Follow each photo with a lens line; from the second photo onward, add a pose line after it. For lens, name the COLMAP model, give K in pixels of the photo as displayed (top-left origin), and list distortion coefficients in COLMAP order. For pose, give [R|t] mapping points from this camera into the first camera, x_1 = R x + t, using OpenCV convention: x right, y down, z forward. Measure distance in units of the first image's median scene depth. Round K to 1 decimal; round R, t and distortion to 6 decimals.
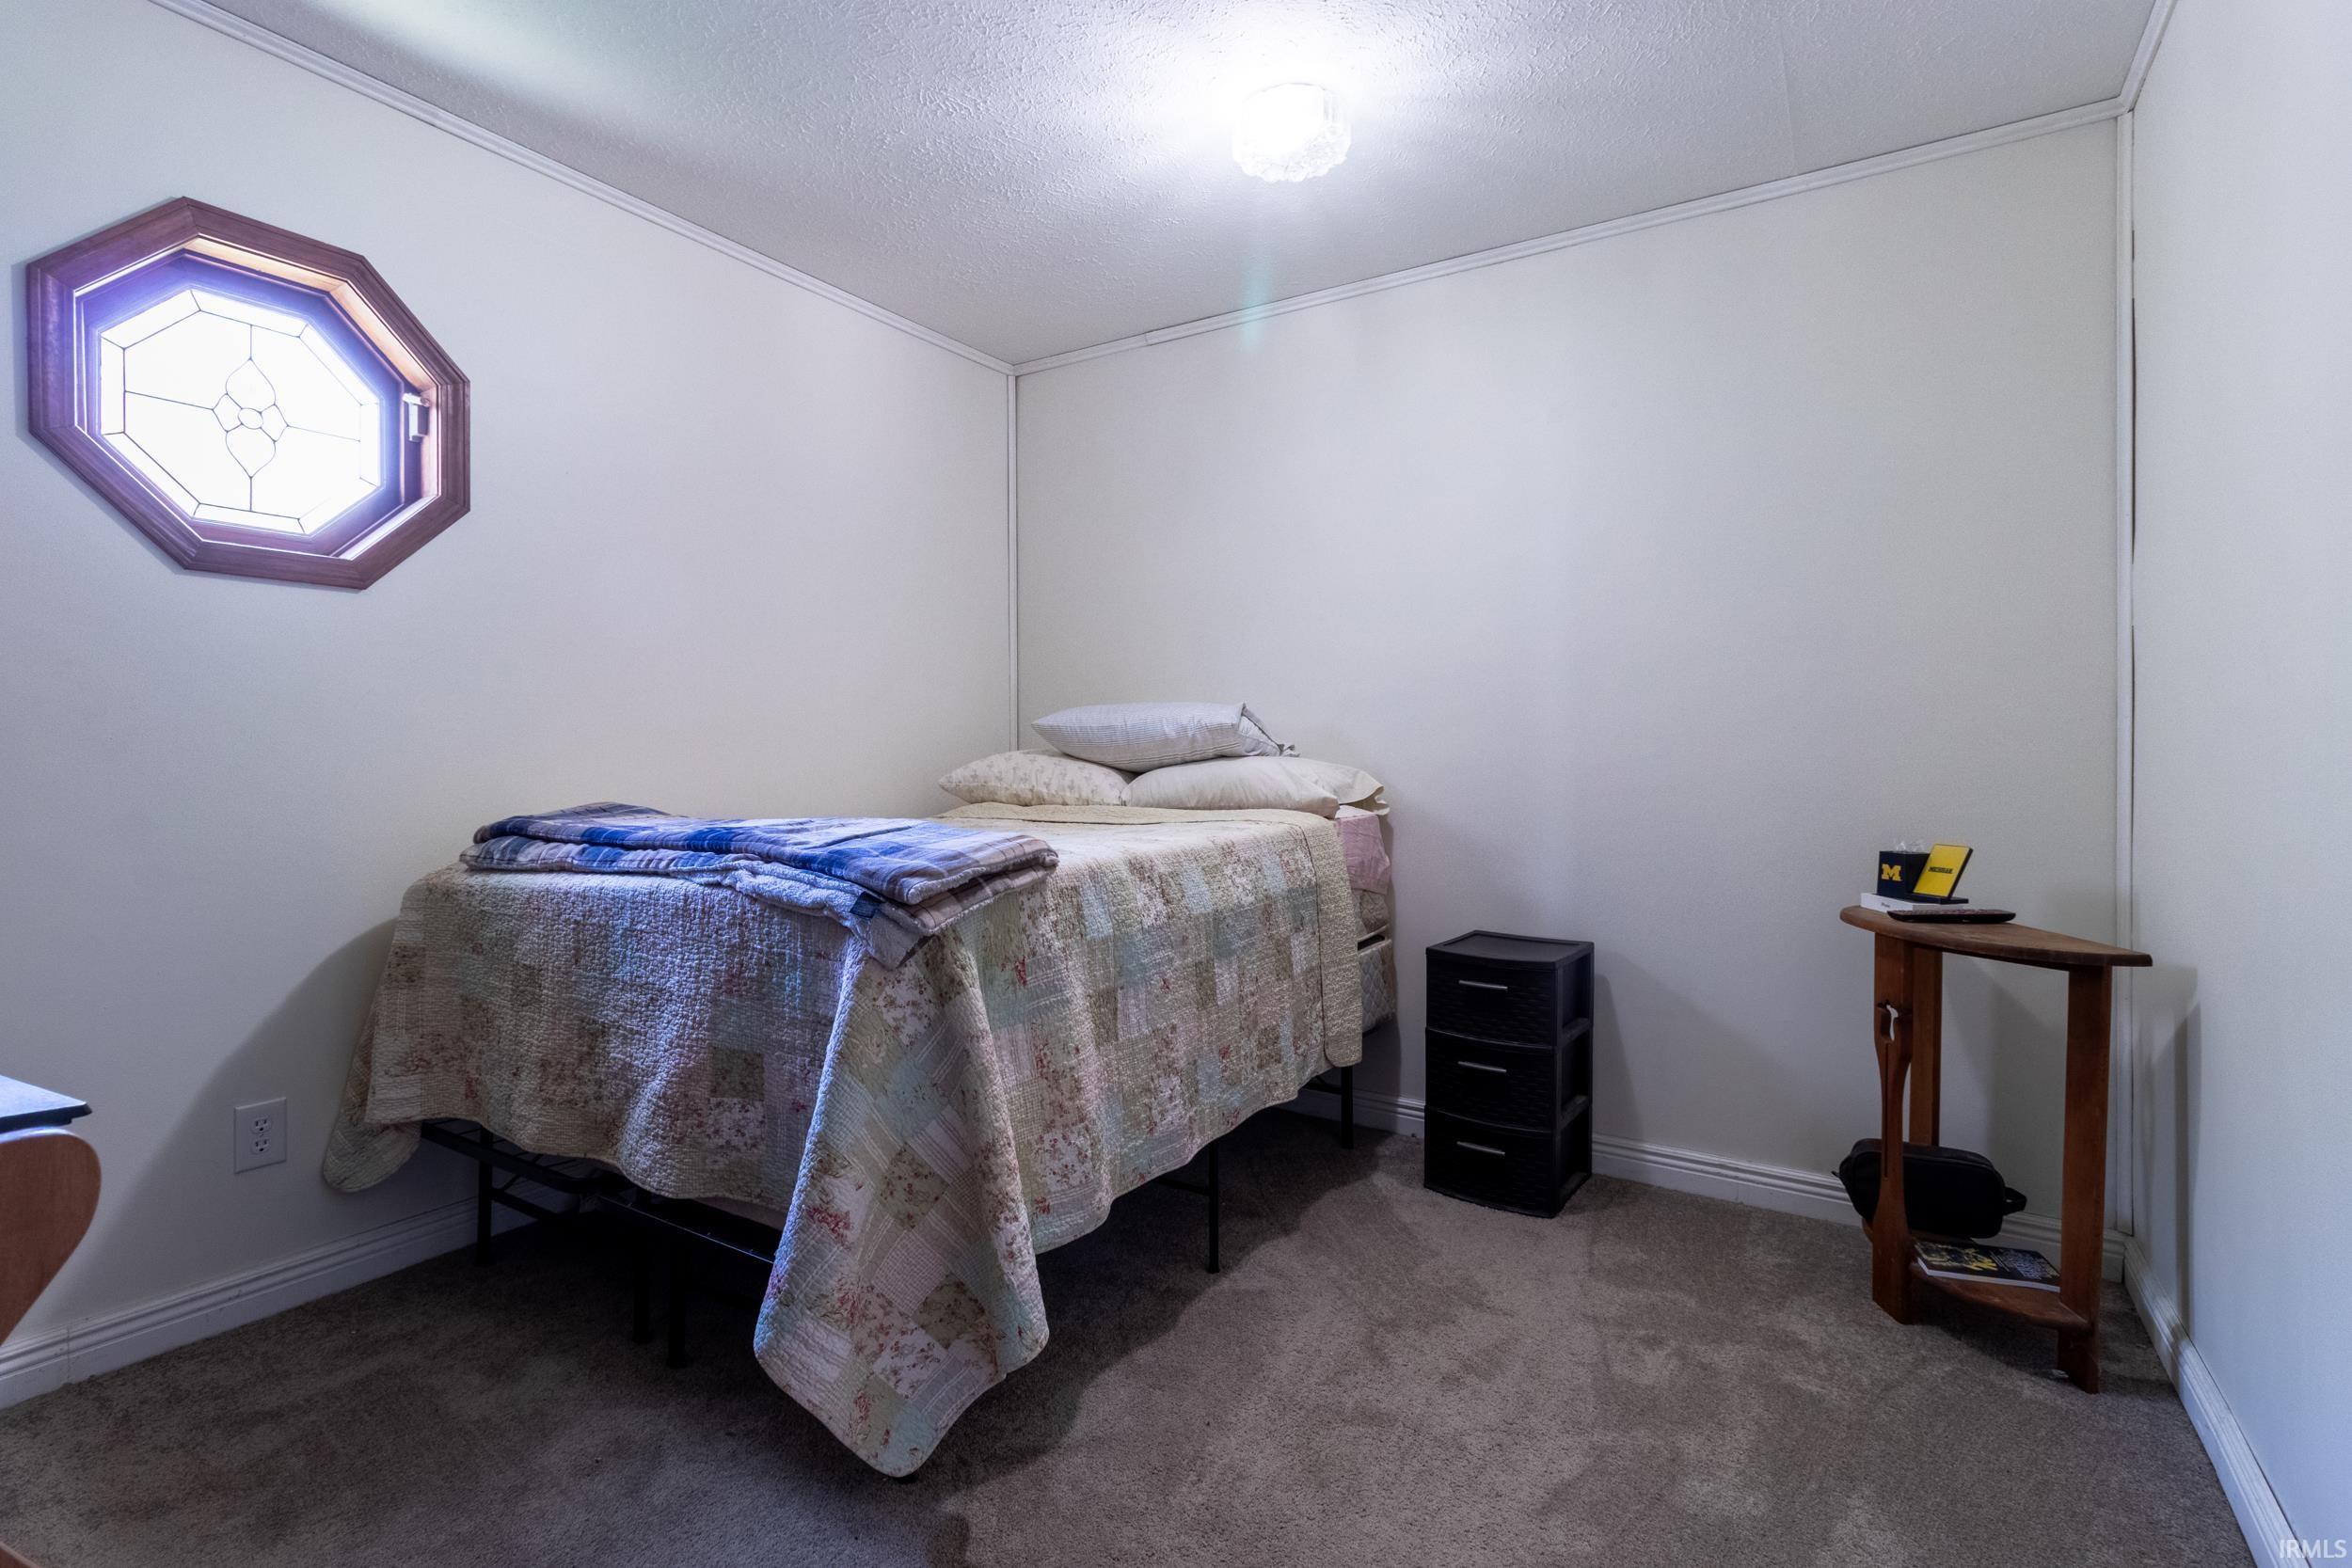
lens RADIAL K [[1103.9, 0, 1184.2], [0, 1103.9, 754.2], [0, 0, 1]] dist [0.001966, -0.000037]
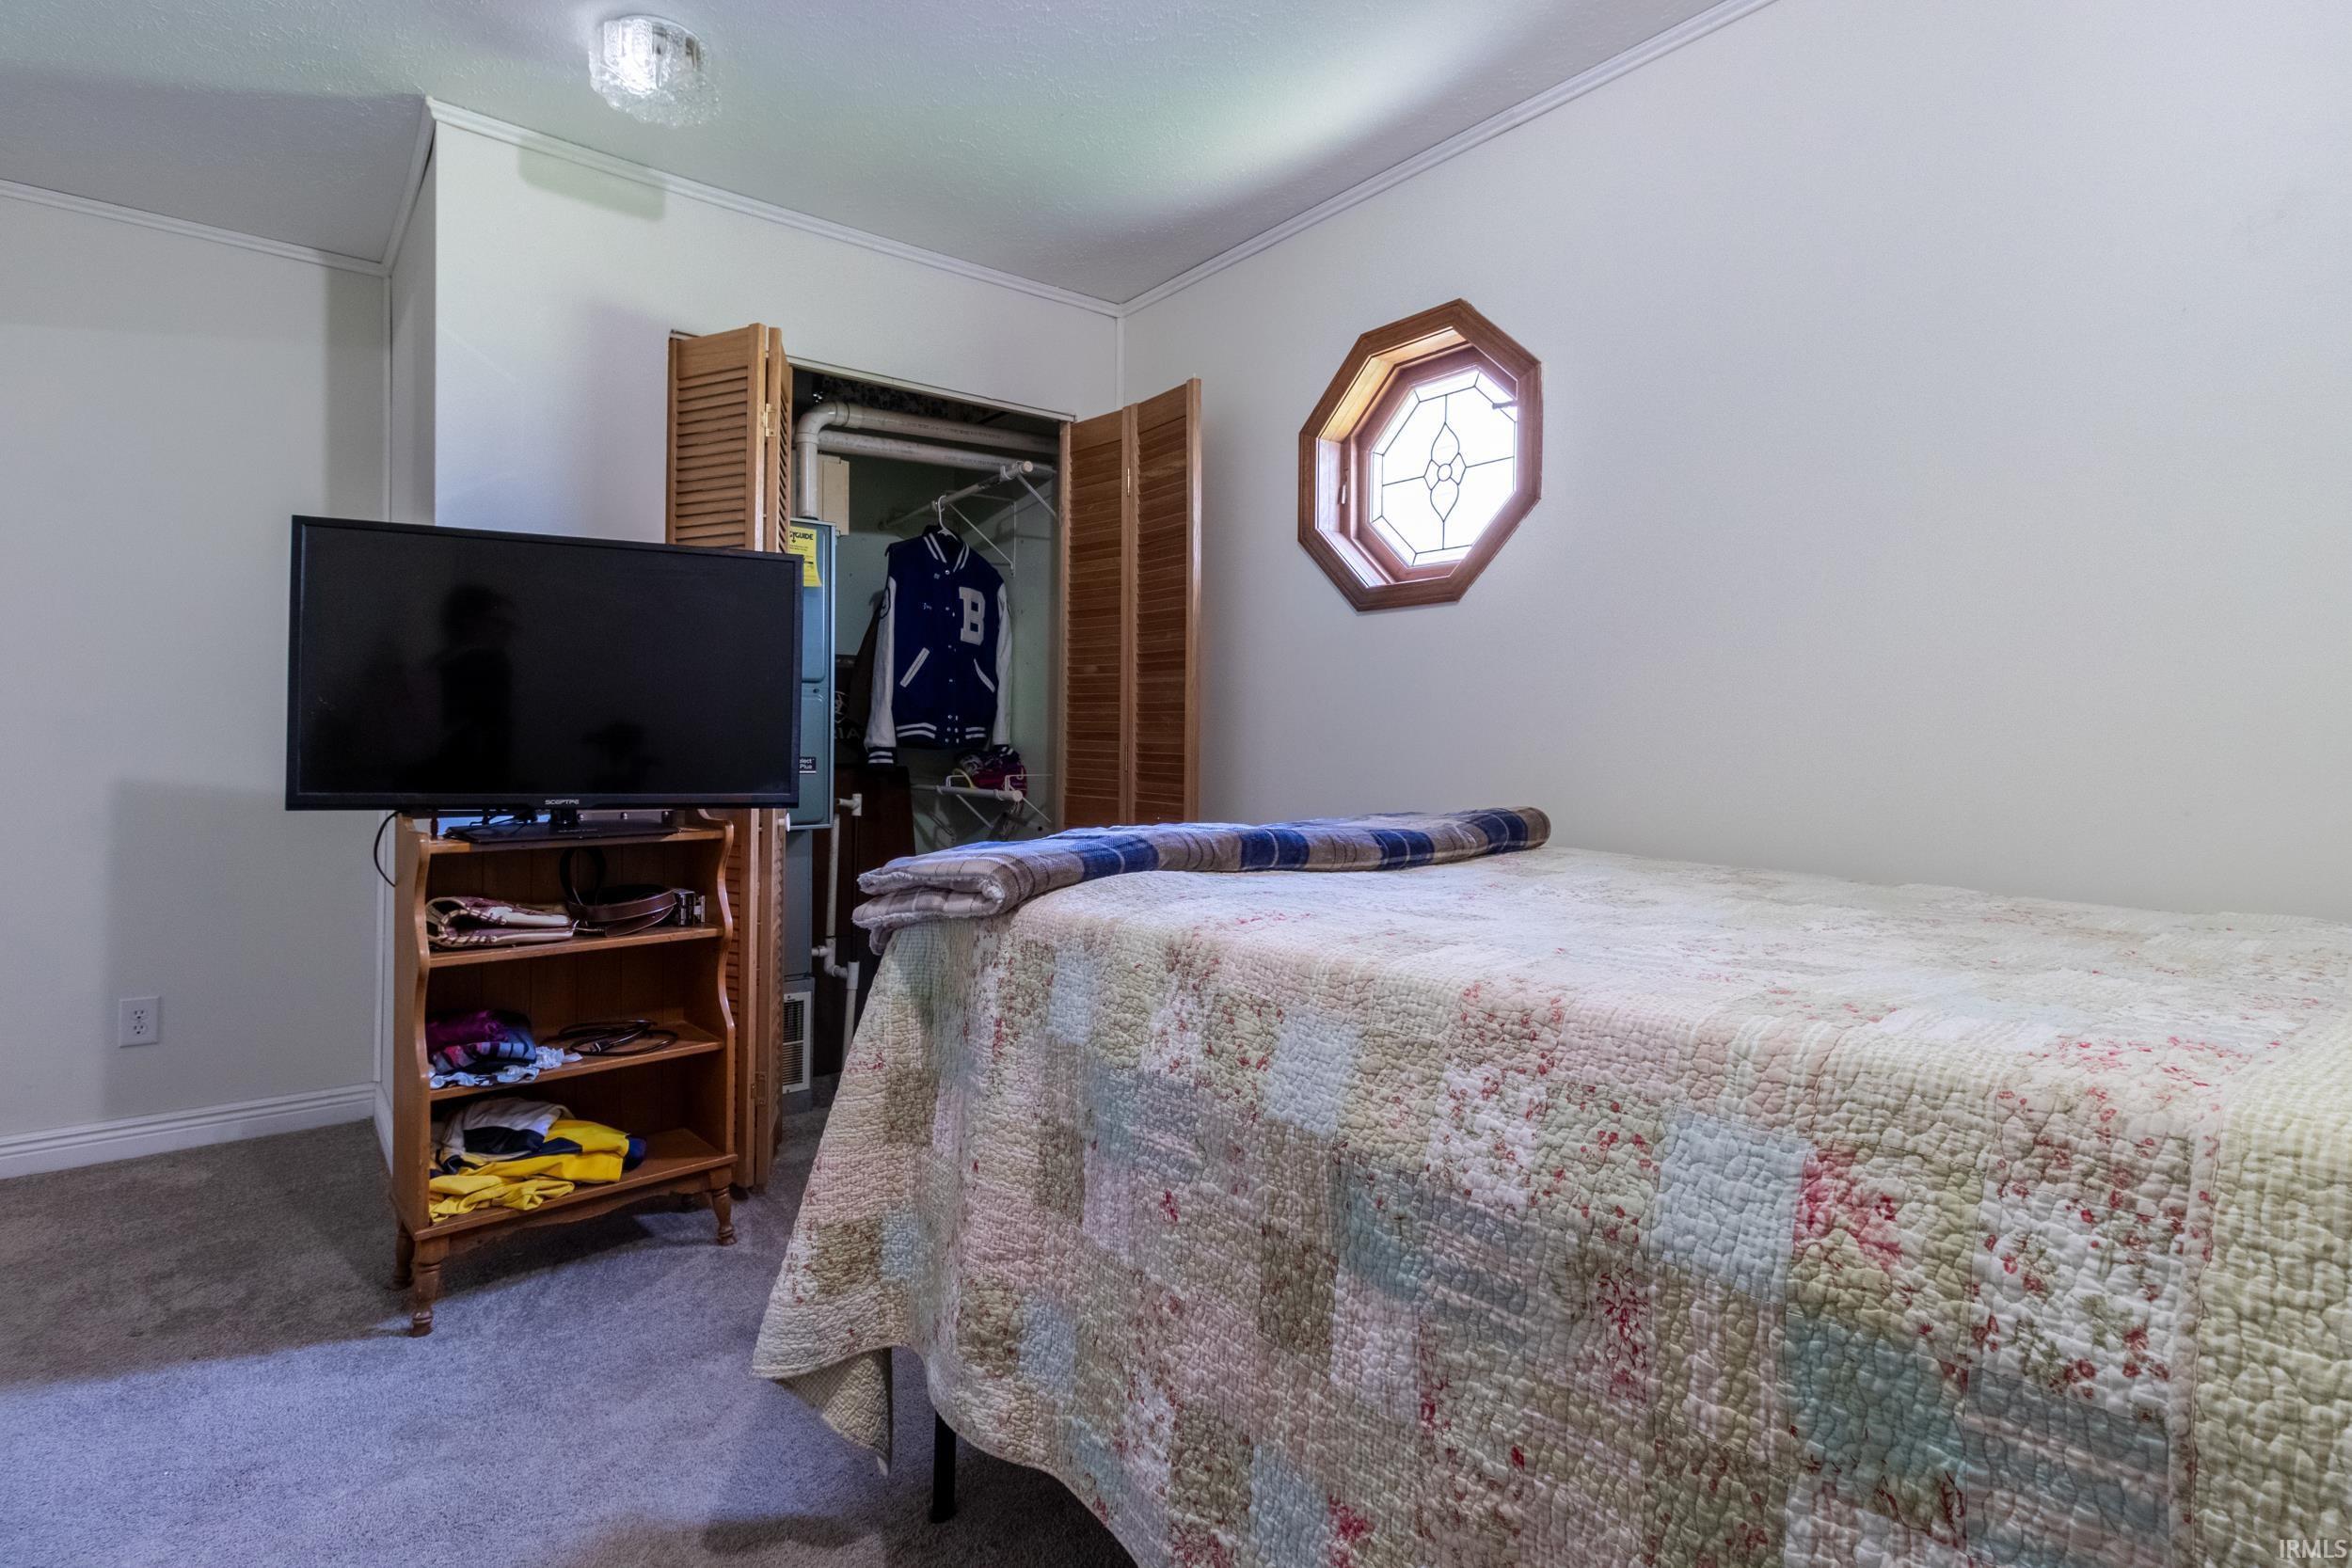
lens RADIAL K [[1186.0, 0, 1209.3], [0, 1186.0, 757.3], [0, 0, 1]] dist [0.002458, 0.000270]
pose [[-0.332881, 0.006804, -0.942944, 0.481630], [-0.002626, 0.999963, 0.008143, 0.001340], [0.942965, 0.005187, -0.332851, 1.192856]]
